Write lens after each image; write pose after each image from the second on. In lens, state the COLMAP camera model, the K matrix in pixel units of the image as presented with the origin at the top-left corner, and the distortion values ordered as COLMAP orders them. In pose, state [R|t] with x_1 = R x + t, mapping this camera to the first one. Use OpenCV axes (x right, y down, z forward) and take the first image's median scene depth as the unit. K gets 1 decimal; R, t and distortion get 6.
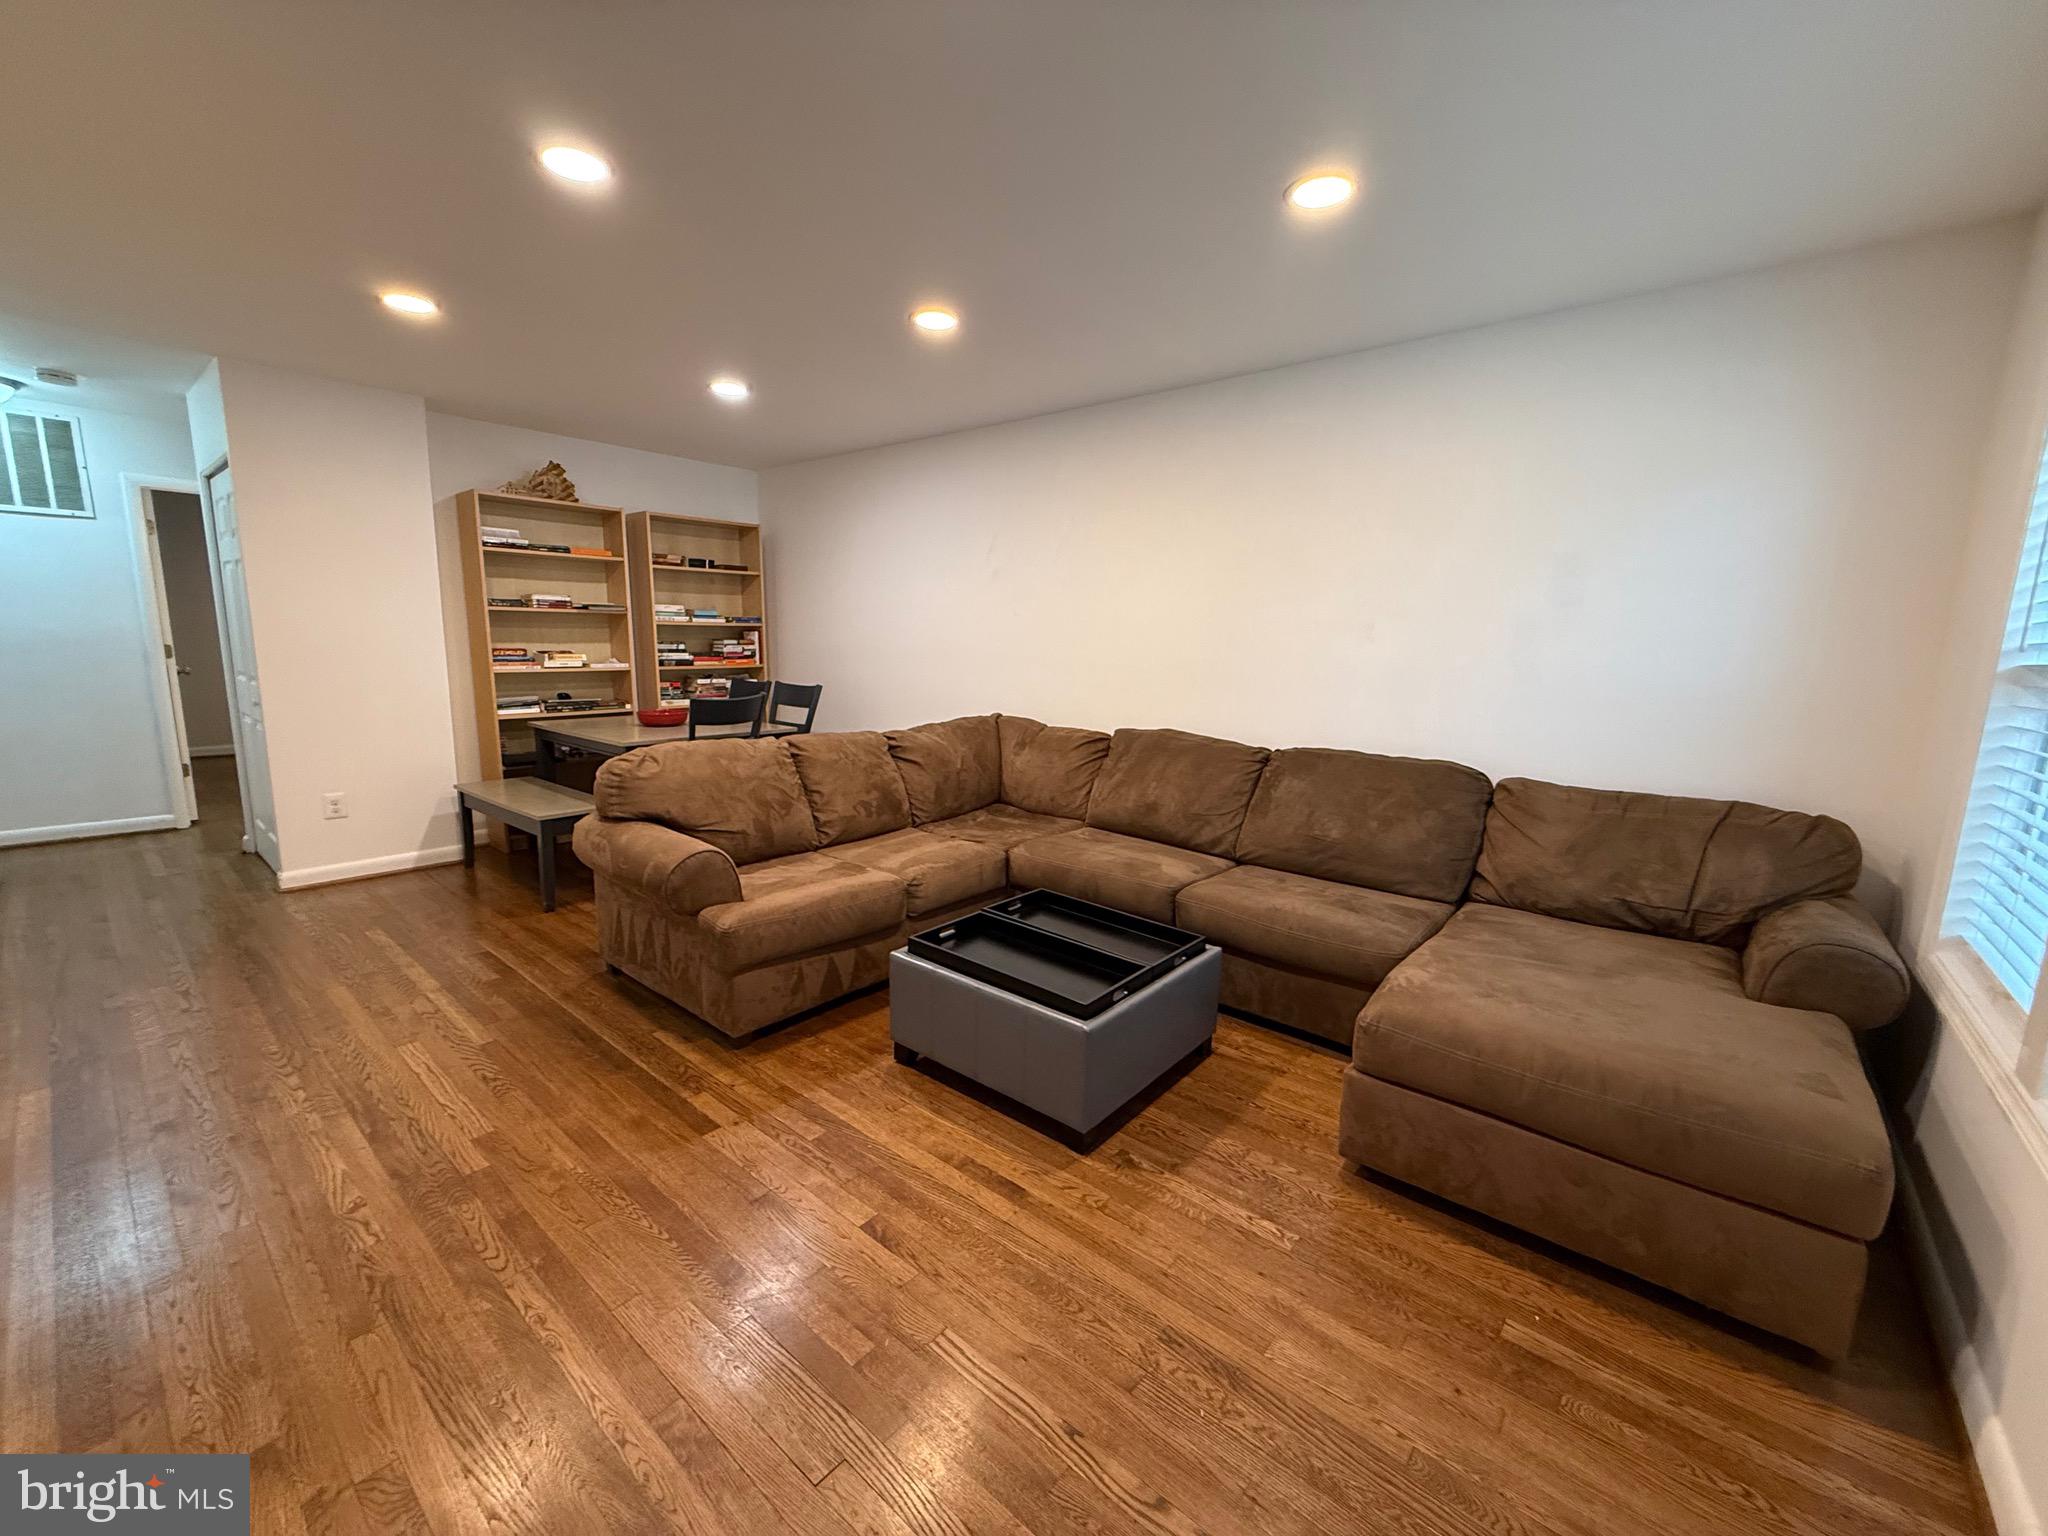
lens RADIAL K [[815.3, 0, 1018.4], [0, 815.3, 767.1], [0, 0, 1]] dist [-0.000263, 0.000349]
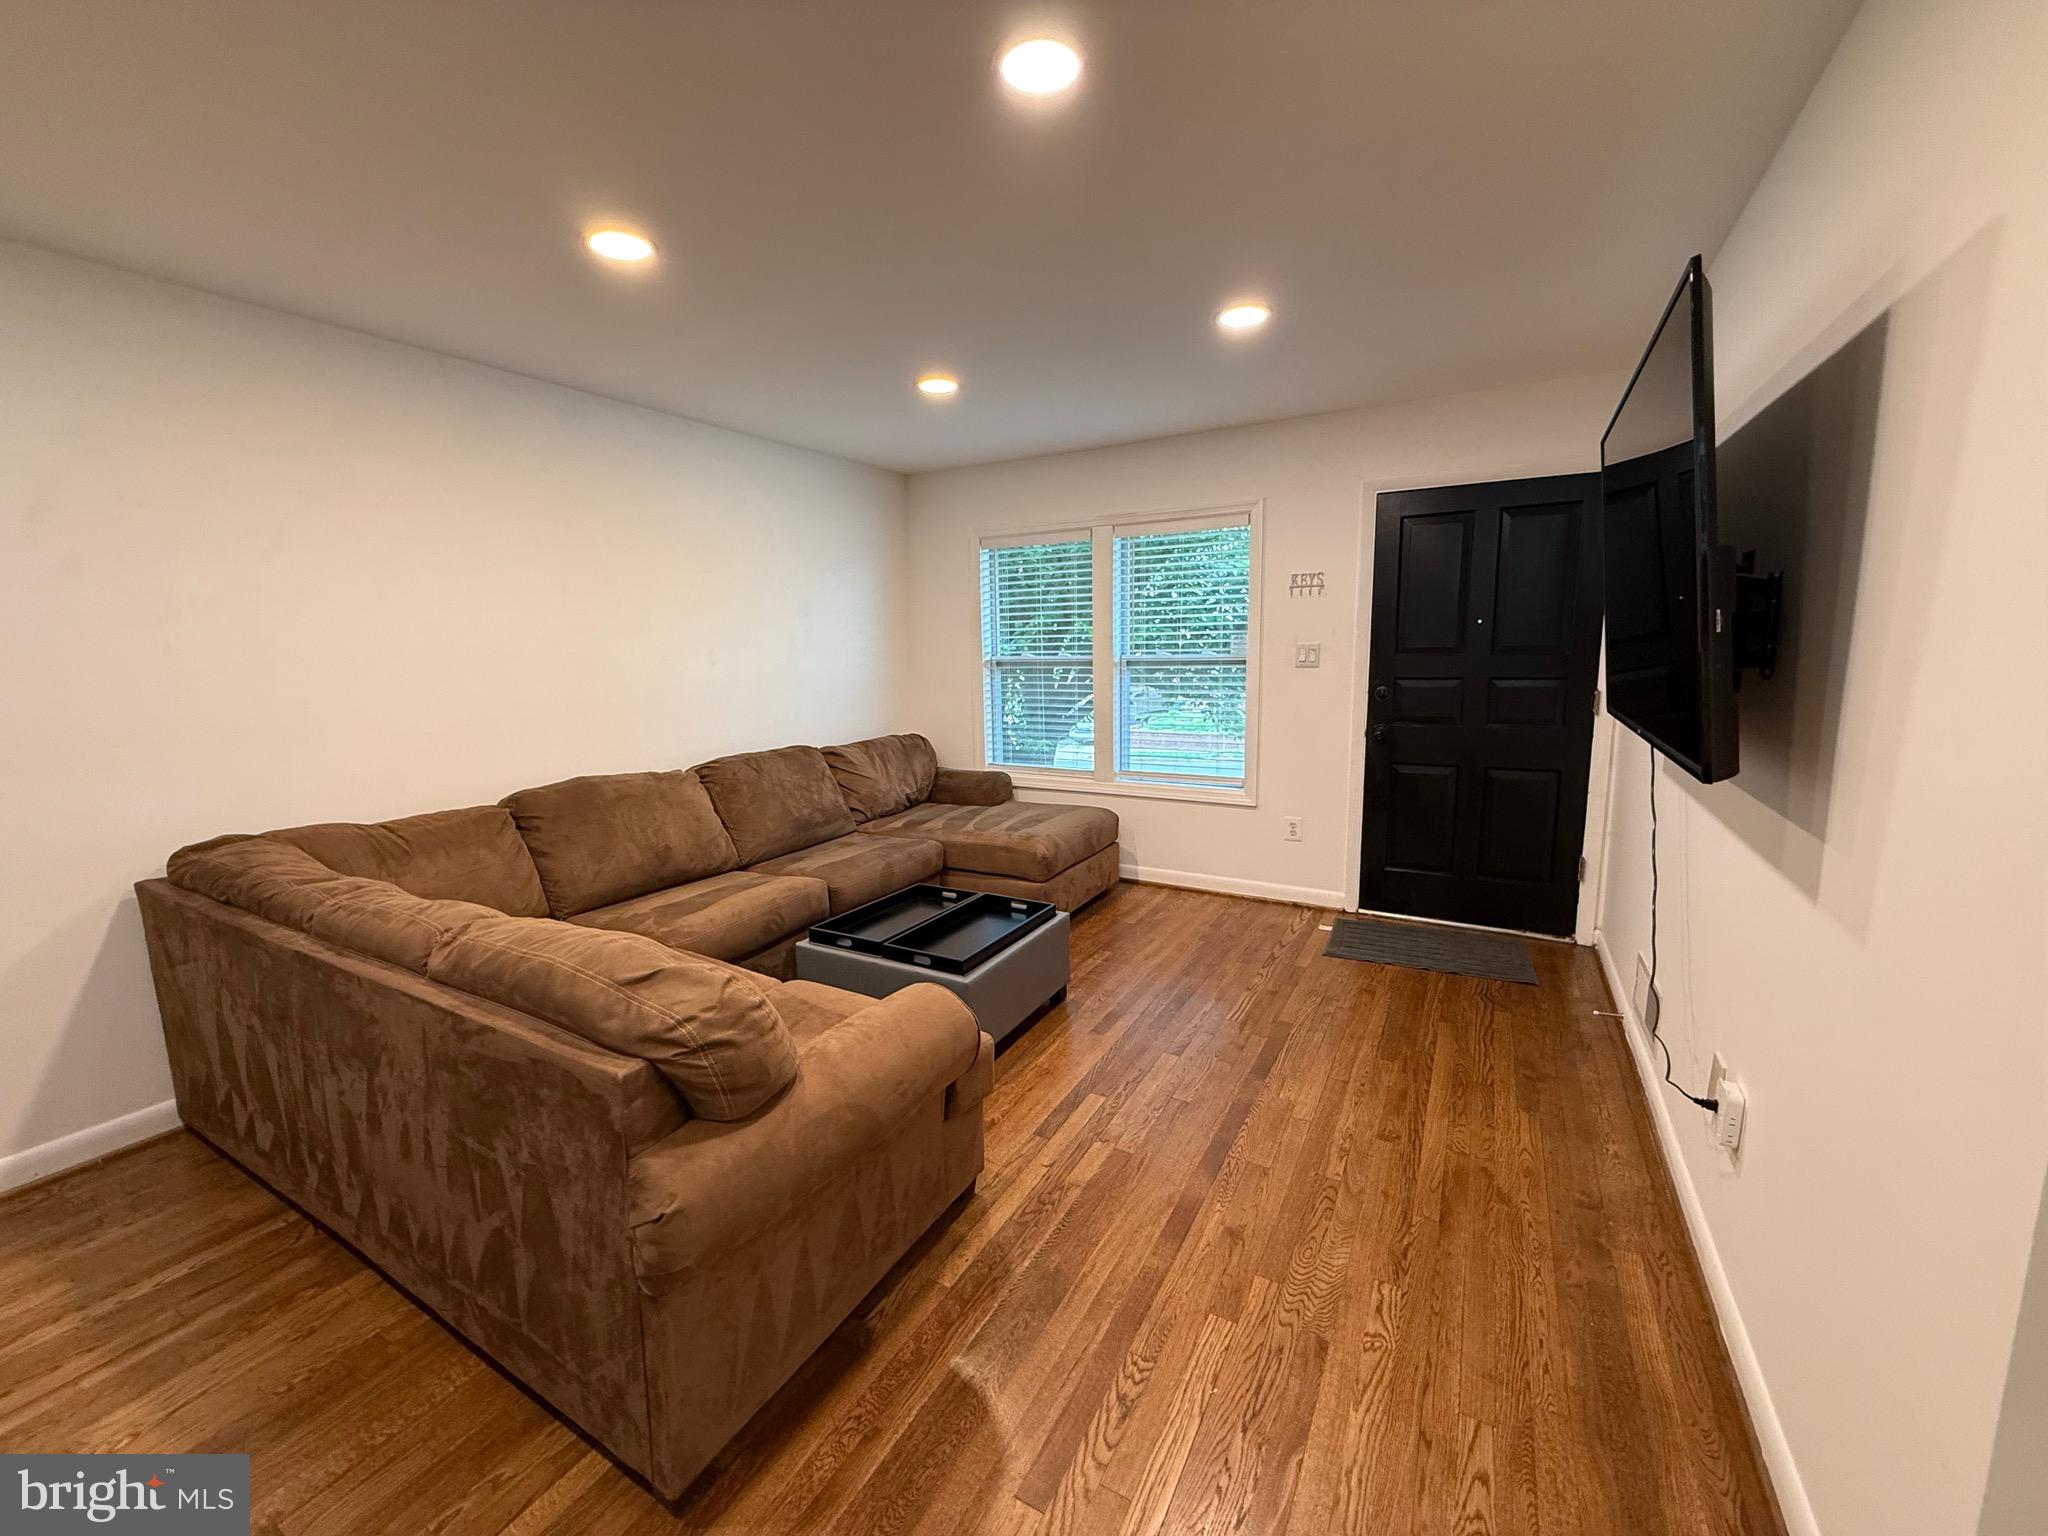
lens RADIAL K [[815.3, 0, 1018.4], [0, 815.3, 767.1], [0, 0, 1]] dist [-0.000263, 0.000349]
pose [[-0.180398, -0.166972, 0.969318, -1.277167], [0.169038, 0.965561, 0.197784, -0.259039], [-0.968960, 0.199531, -0.145961, 1.176389]]
